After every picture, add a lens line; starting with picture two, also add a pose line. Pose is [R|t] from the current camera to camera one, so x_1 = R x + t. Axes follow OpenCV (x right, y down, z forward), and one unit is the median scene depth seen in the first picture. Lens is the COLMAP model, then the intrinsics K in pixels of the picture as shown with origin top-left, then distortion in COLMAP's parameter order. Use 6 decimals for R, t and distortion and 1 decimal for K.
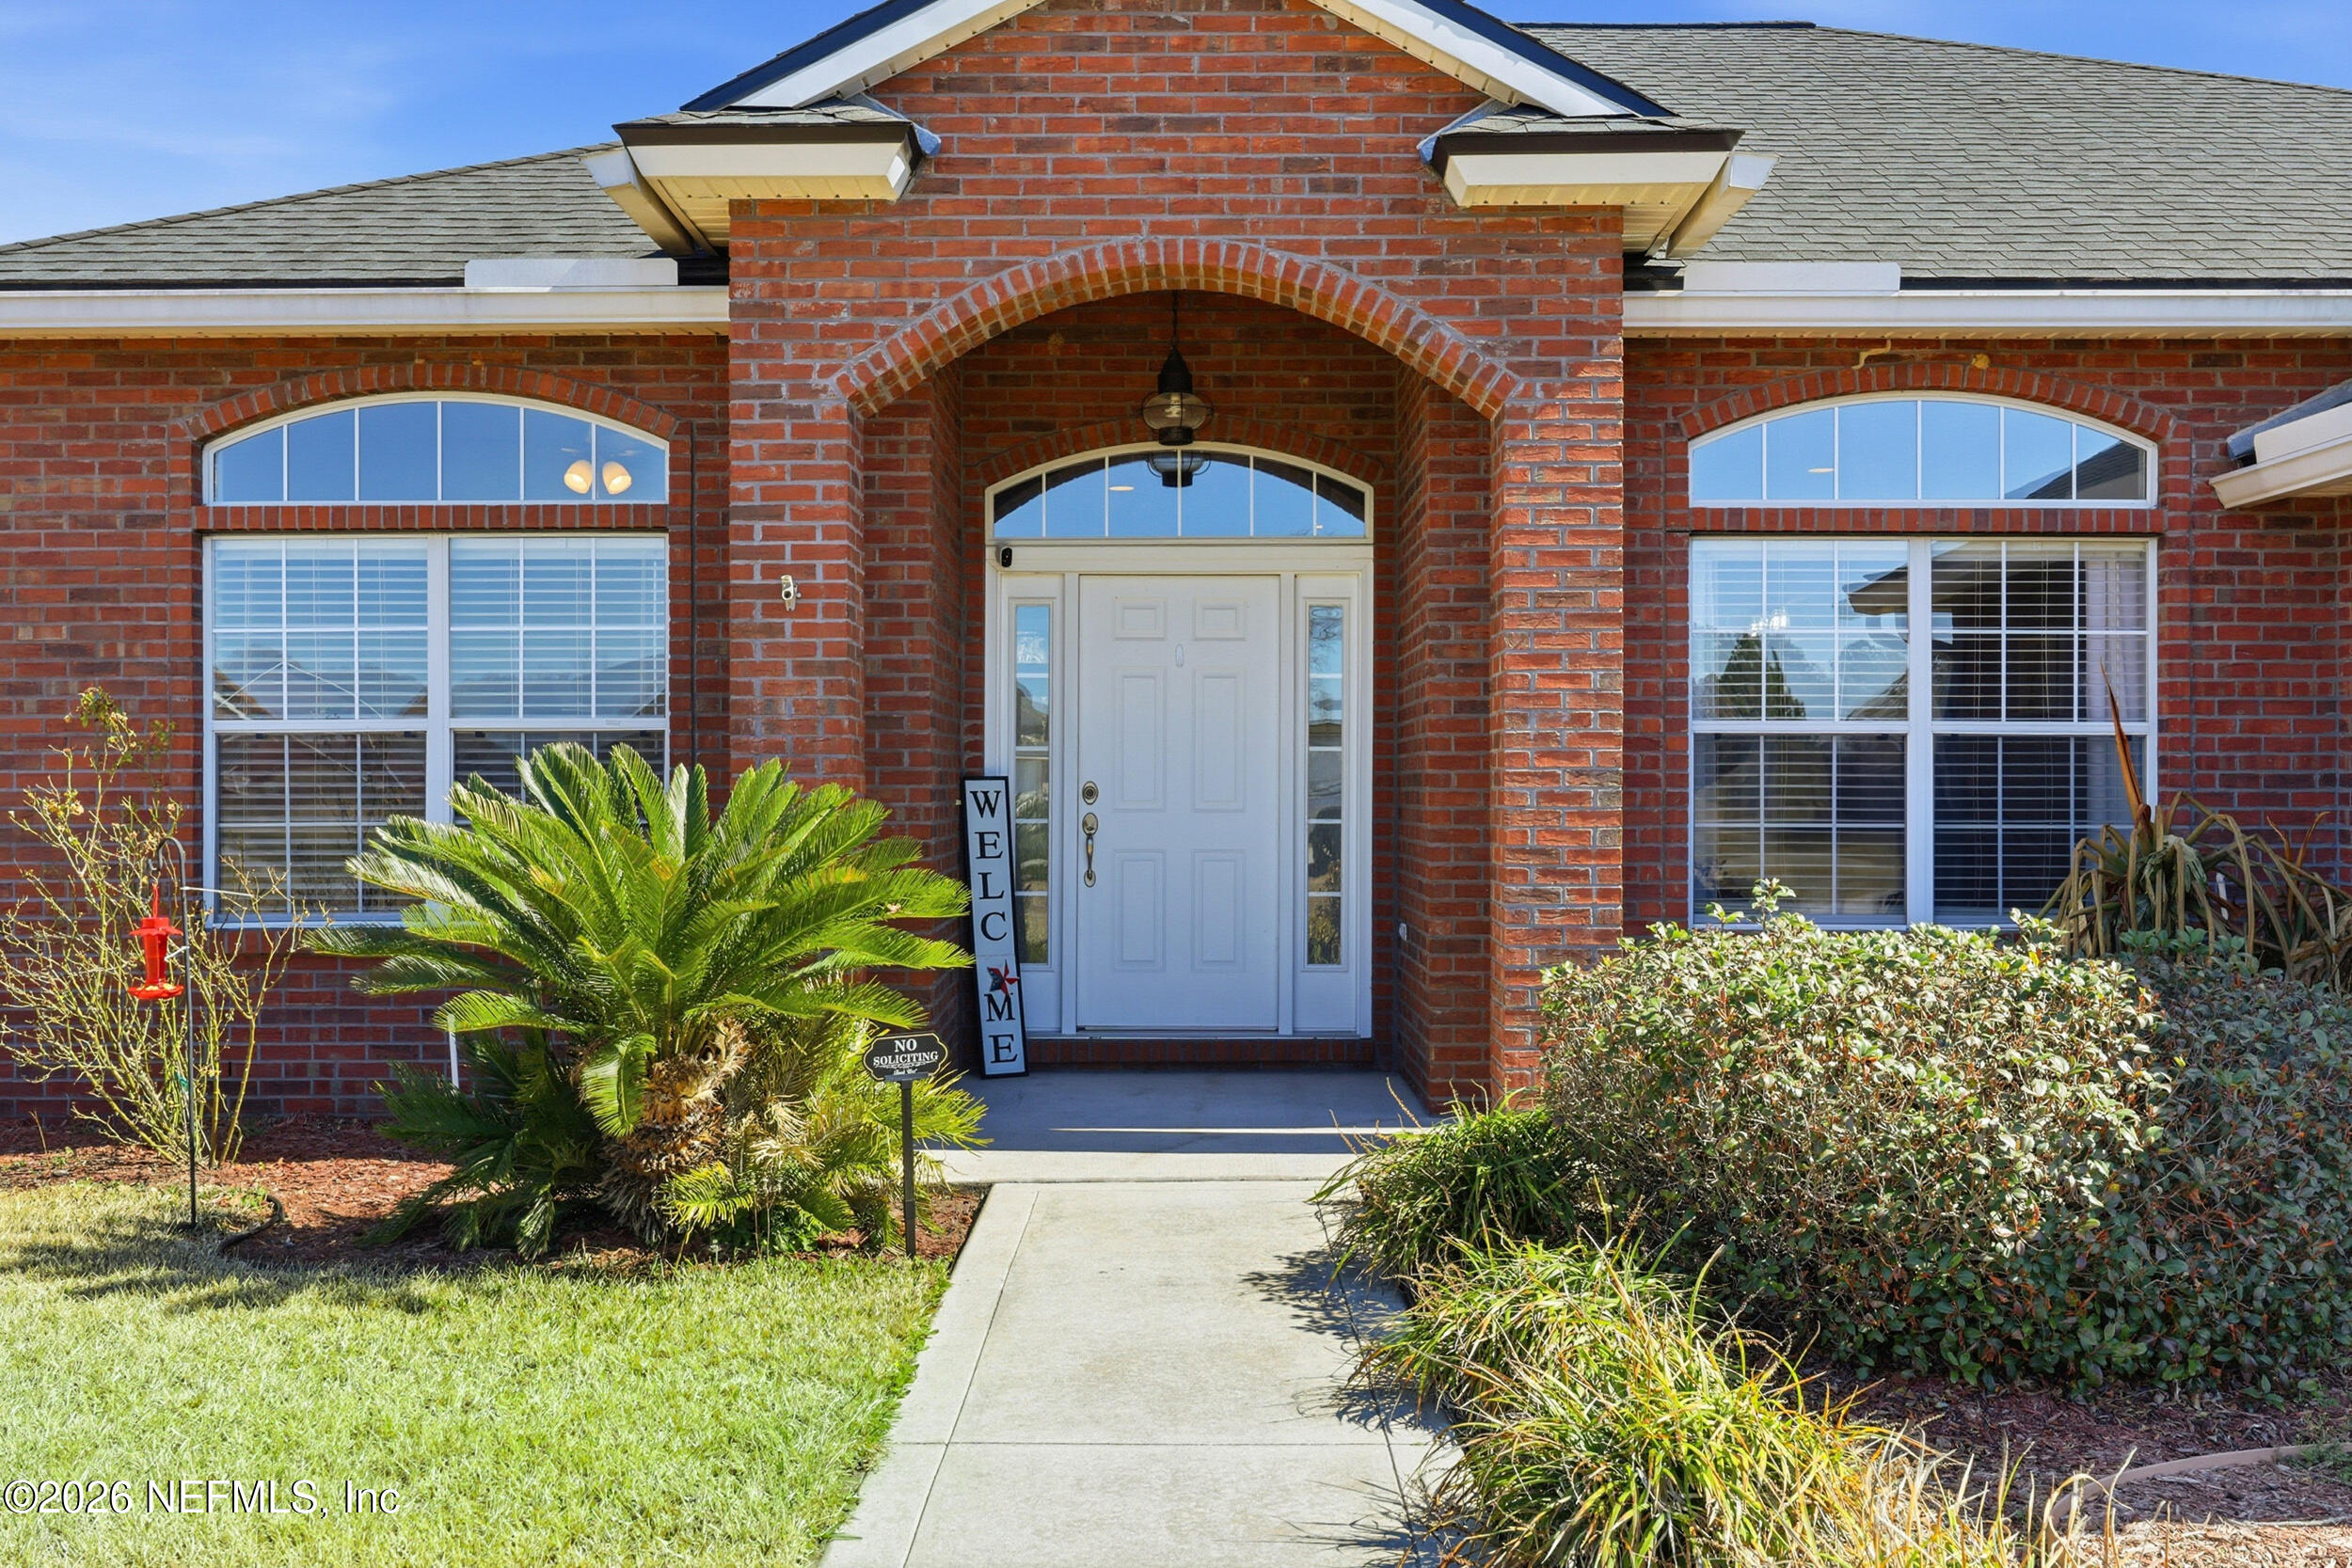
lens RADIAL K [[2181.3, 0, 1188.6], [0, 2181.3, 792.7], [0, 0, 1]] dist [-0.041184, 0.000000]
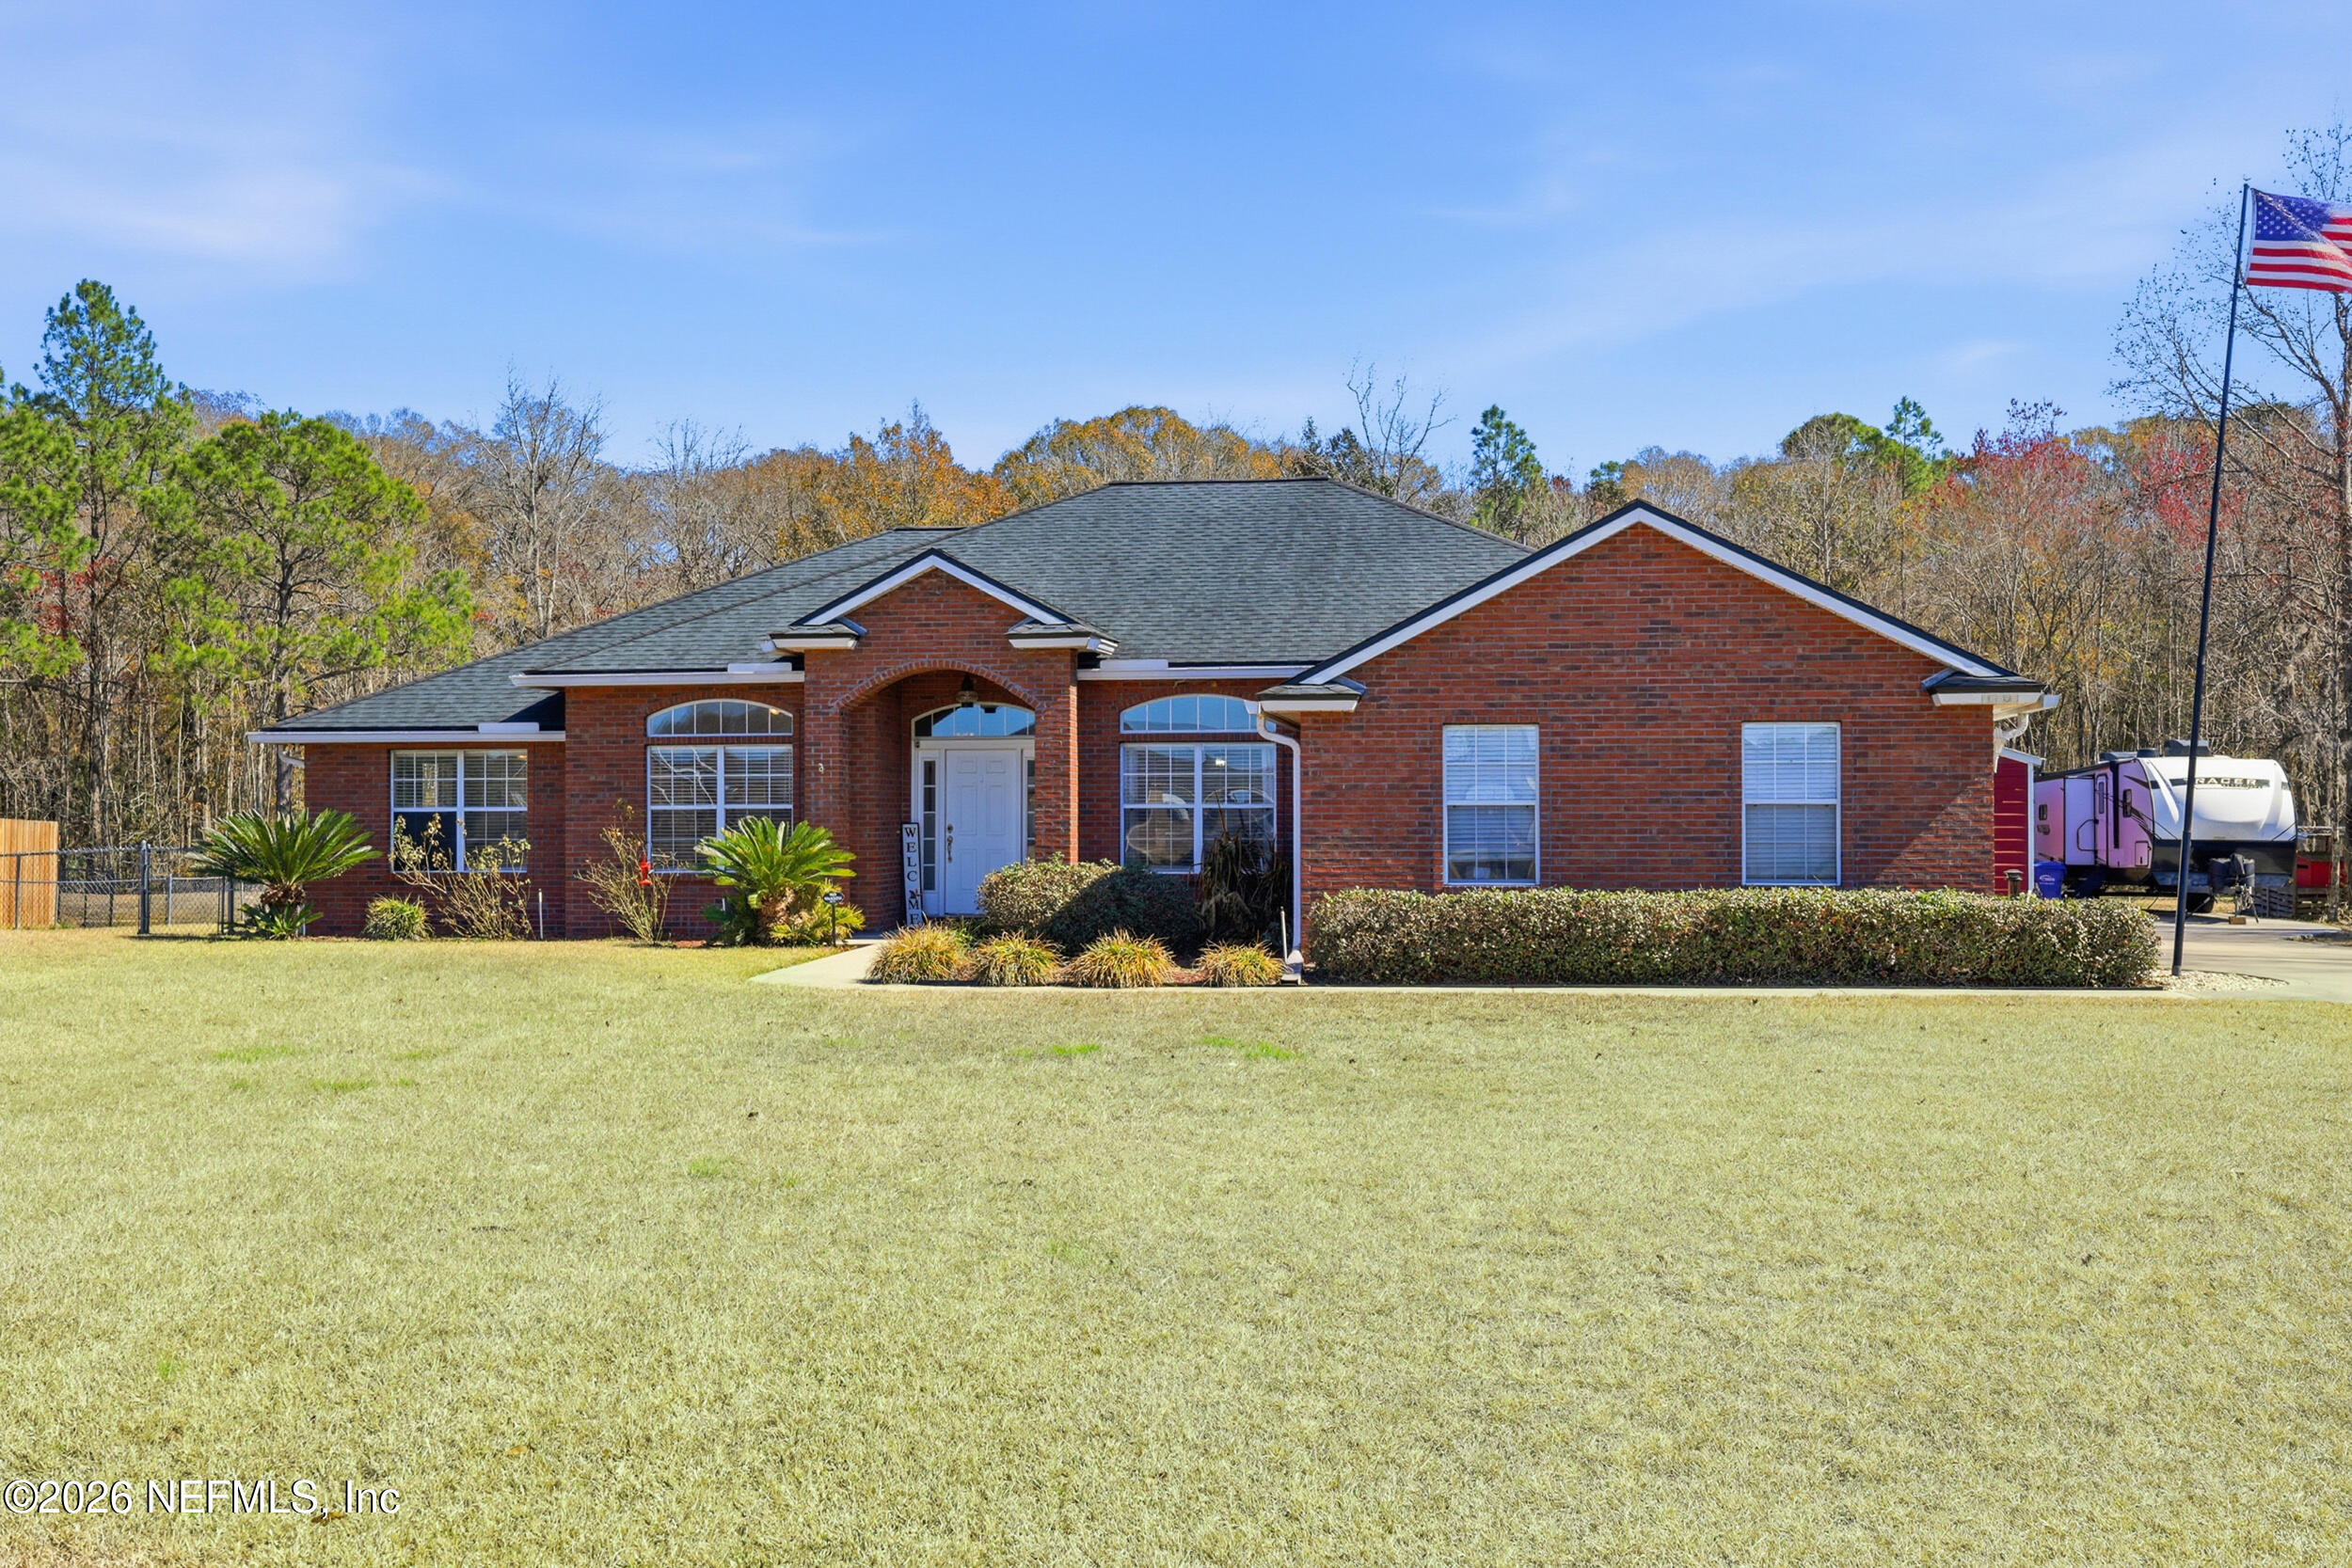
lens RADIAL K [[2181.3, 0, 1178.3], [0, 2181.3, 790.5], [0, 0, 1]] dist [-0.041184, 0.000000]
pose [[0.989796, -0.003075, -0.142460, 0.805848], [0.001011, 0.999893, -0.014562, -0.009248], [0.142490, 0.014269, 0.989693, -2.148680]]
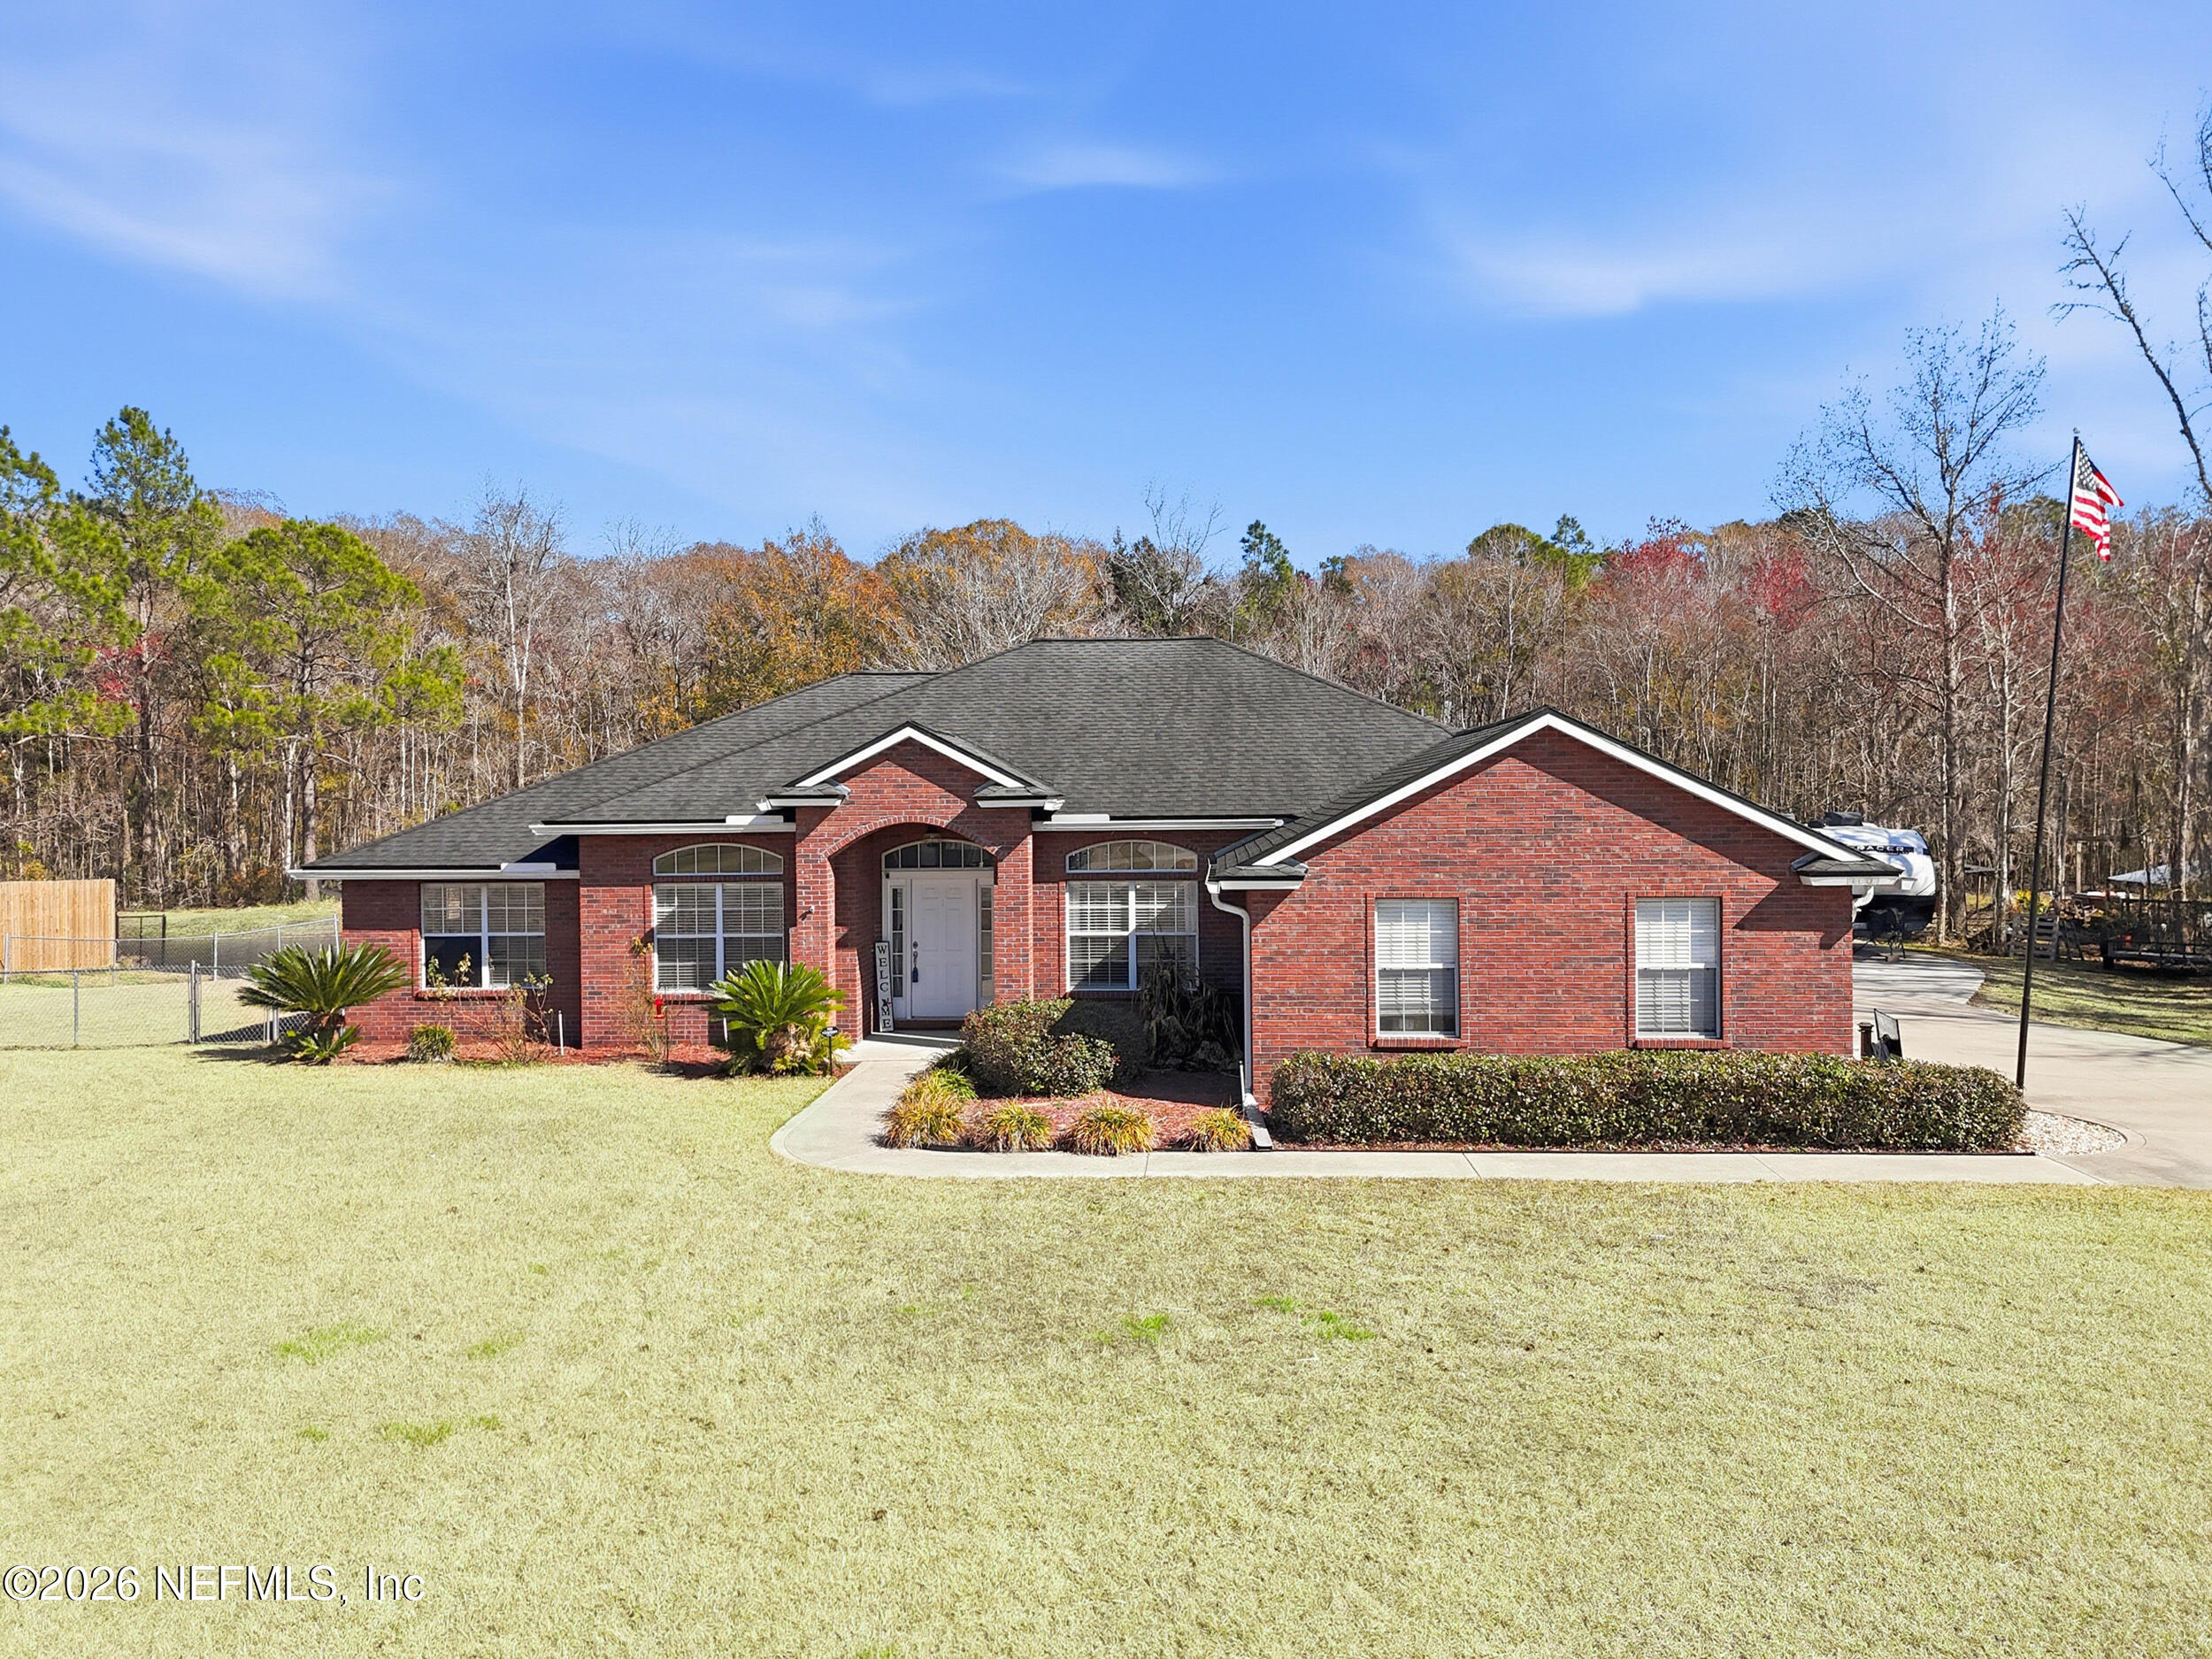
lens RADIAL K [[1591.3, 0, 1123.6], [0, 1591.3, 831.3], [0, 0, 1]] dist [0.034599, -0.037662]
pose [[0.997984, -0.008983, -0.062830, 0.534058], [0.010066, 0.999806, 0.016943, -0.264887], [0.062665, -0.017541, 0.997880, -1.738204]]
